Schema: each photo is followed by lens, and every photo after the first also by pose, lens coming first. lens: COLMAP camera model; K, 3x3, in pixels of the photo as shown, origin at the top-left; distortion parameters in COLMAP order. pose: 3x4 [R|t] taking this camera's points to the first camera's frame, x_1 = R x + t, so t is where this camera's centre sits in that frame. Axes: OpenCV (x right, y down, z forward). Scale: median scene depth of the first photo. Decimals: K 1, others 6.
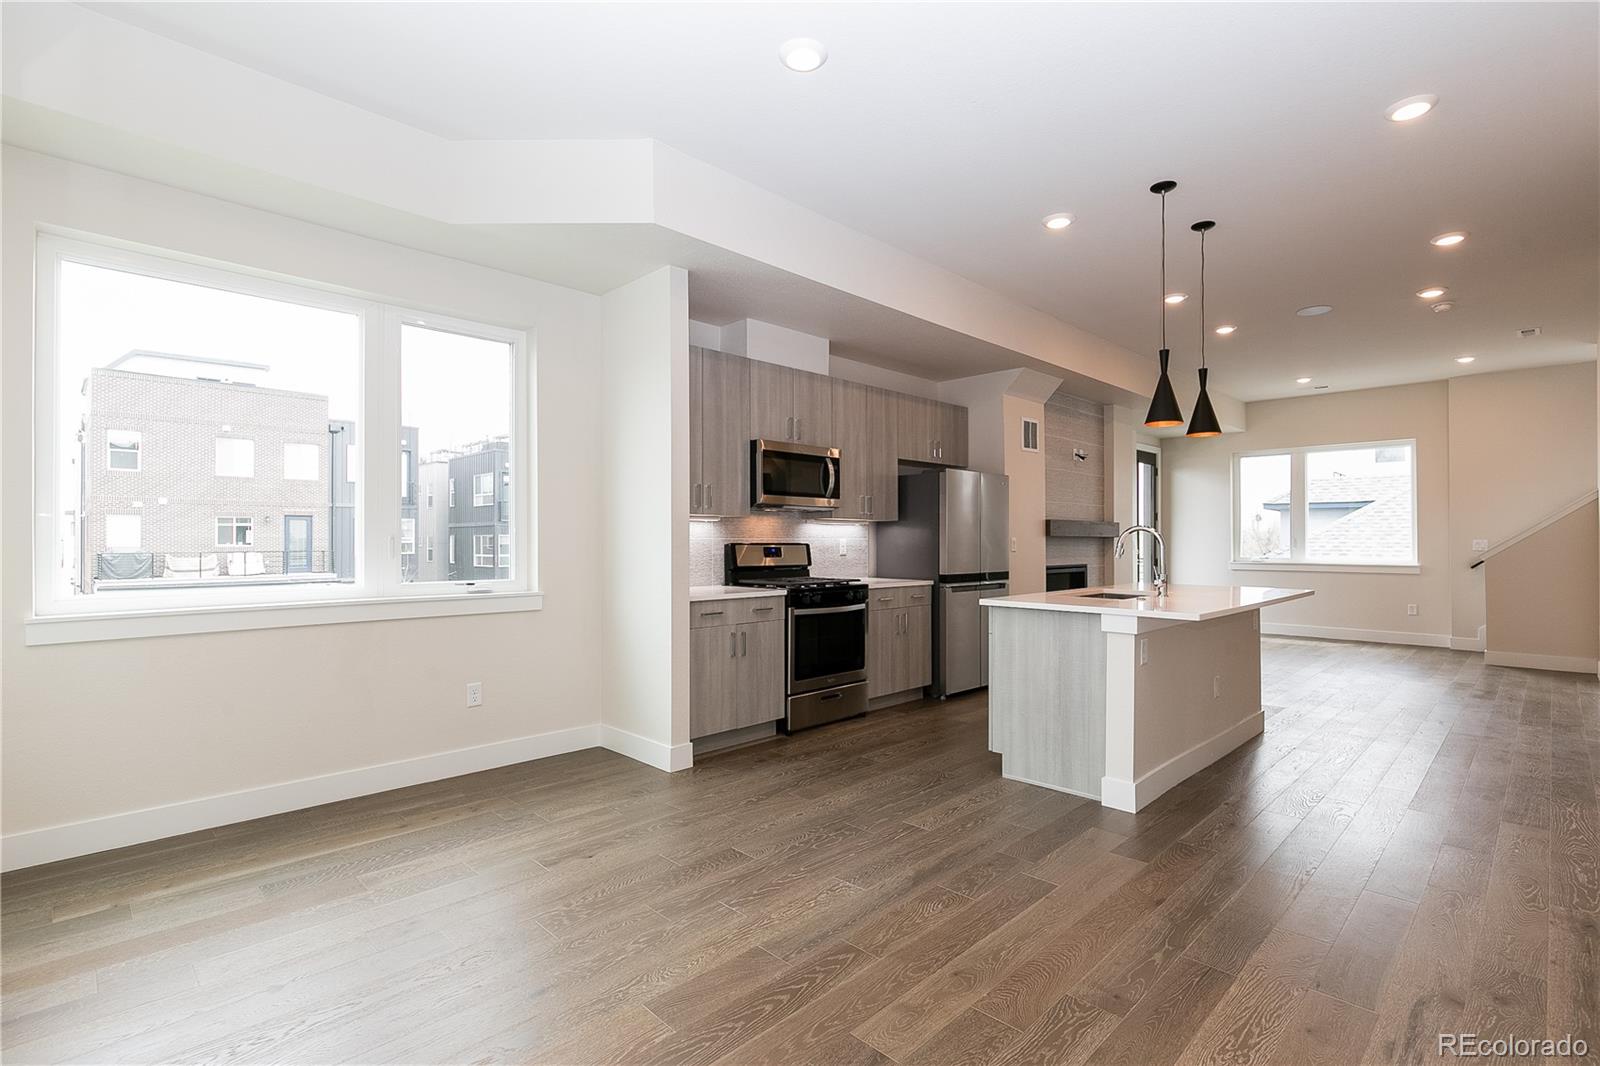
lens RADIAL K [[749.1, 0, 795.7], [0, 749.1, 536.9], [0, 0, 1]] dist [0.000516, -0.001940]
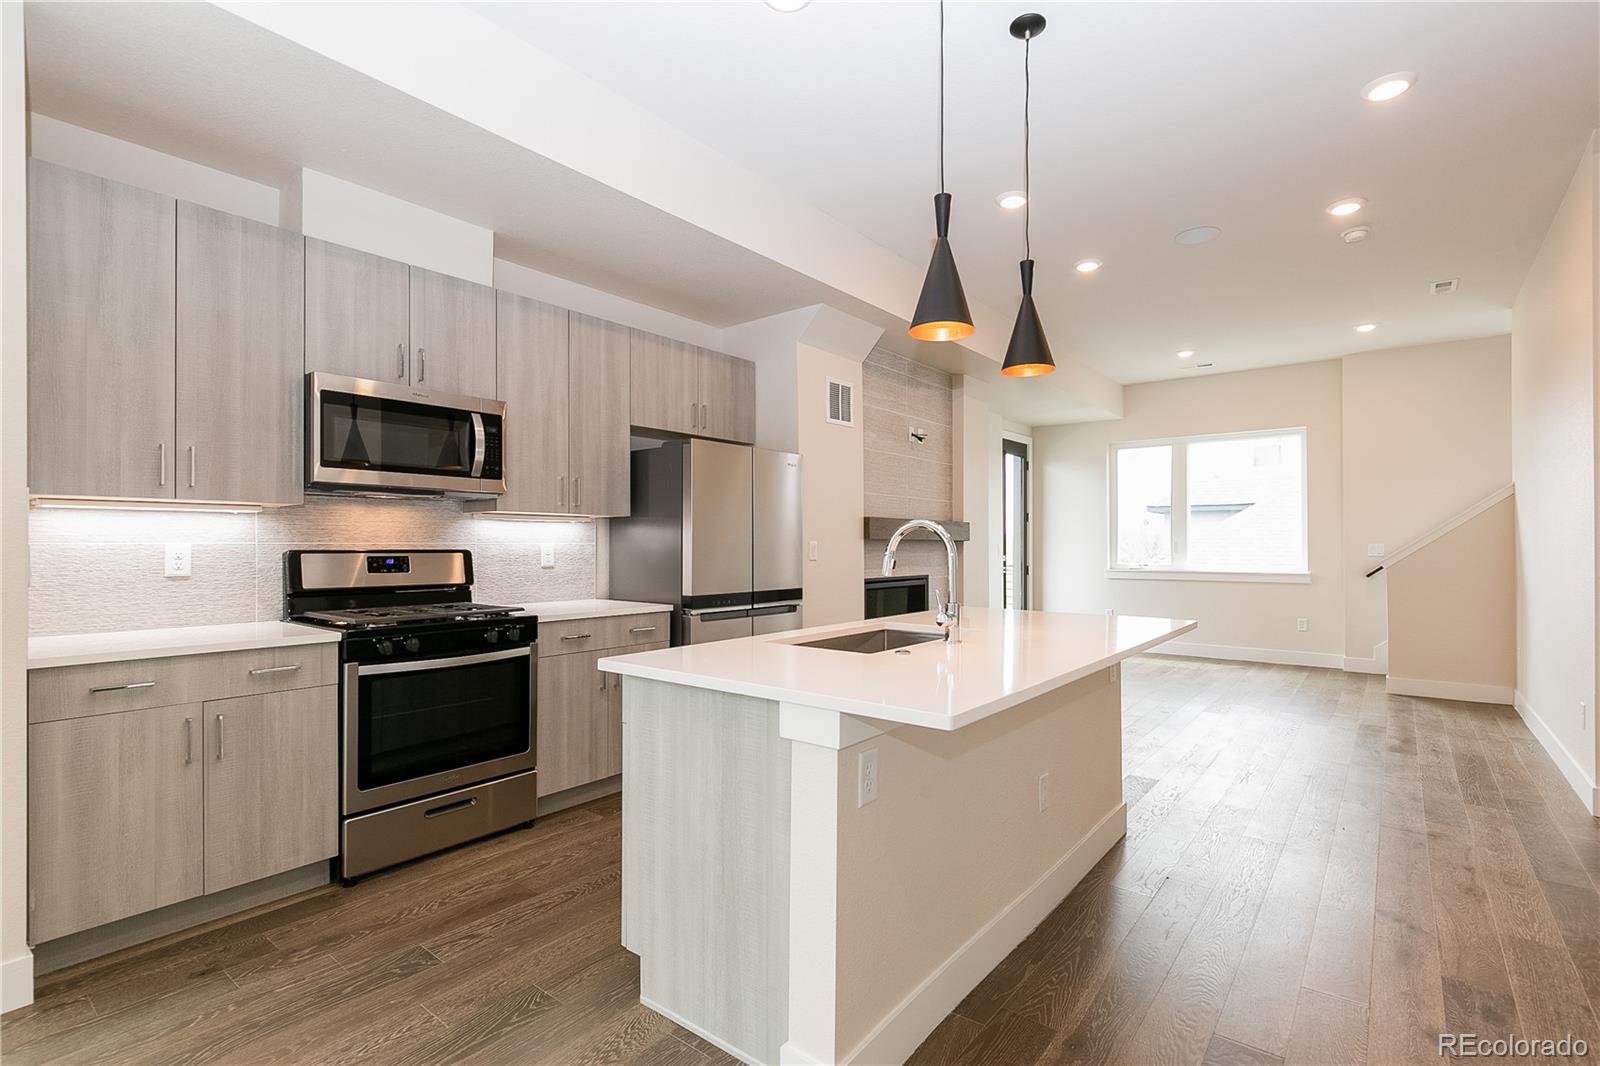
lens RADIAL K [[749.1, 0, 804.4], [0, 749.1, 542.7], [0, 0, 1]] dist [0.000516, -0.001940]
pose [[0.992410, -0.000611, 0.122972, 0.250099], [0.000411, 0.999999, 0.001652, 0.001505], [-0.122973, -0.001589, 0.992409, 0.362120]]
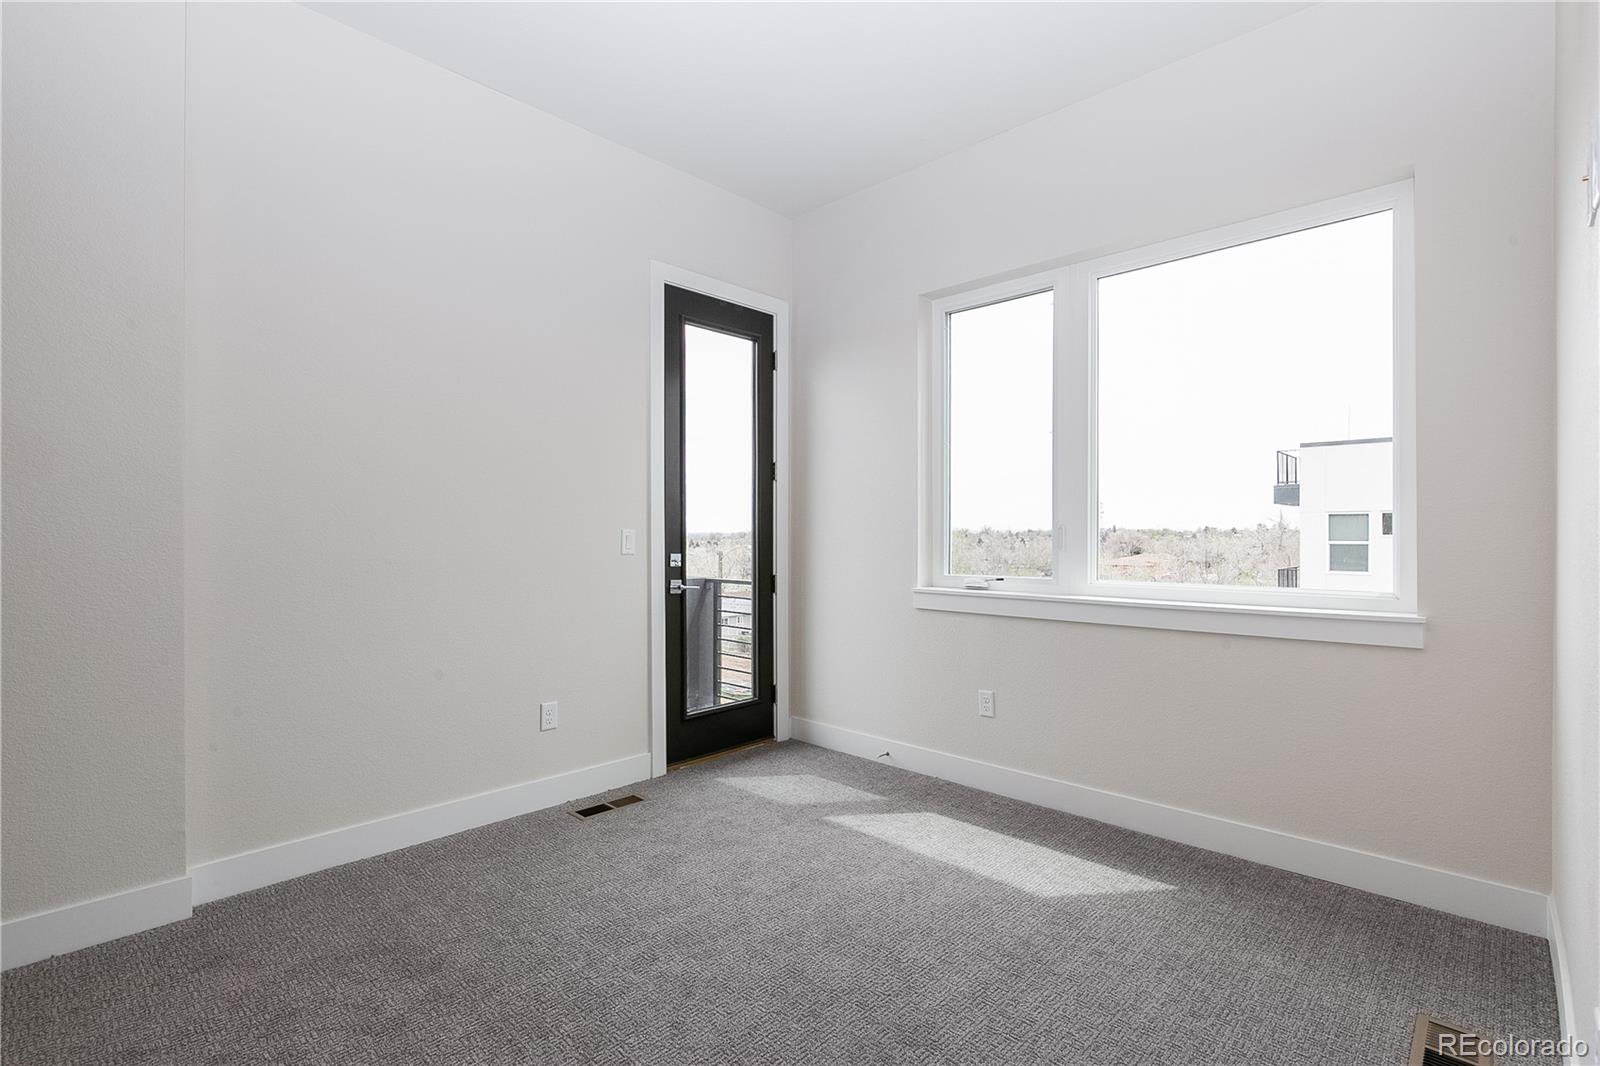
lens RADIAL K [[749.1, 0, 806.8], [0, 749.1, 536.0], [0, 0, 1]] dist [0.000516, -0.001940]
pose [[0.999479, 0.004642, 0.031927, 1.017651], [-0.004684, 0.999988, 0.001233, 0.014092], [-0.031921, -0.001381, 0.999489, 1.245543]]
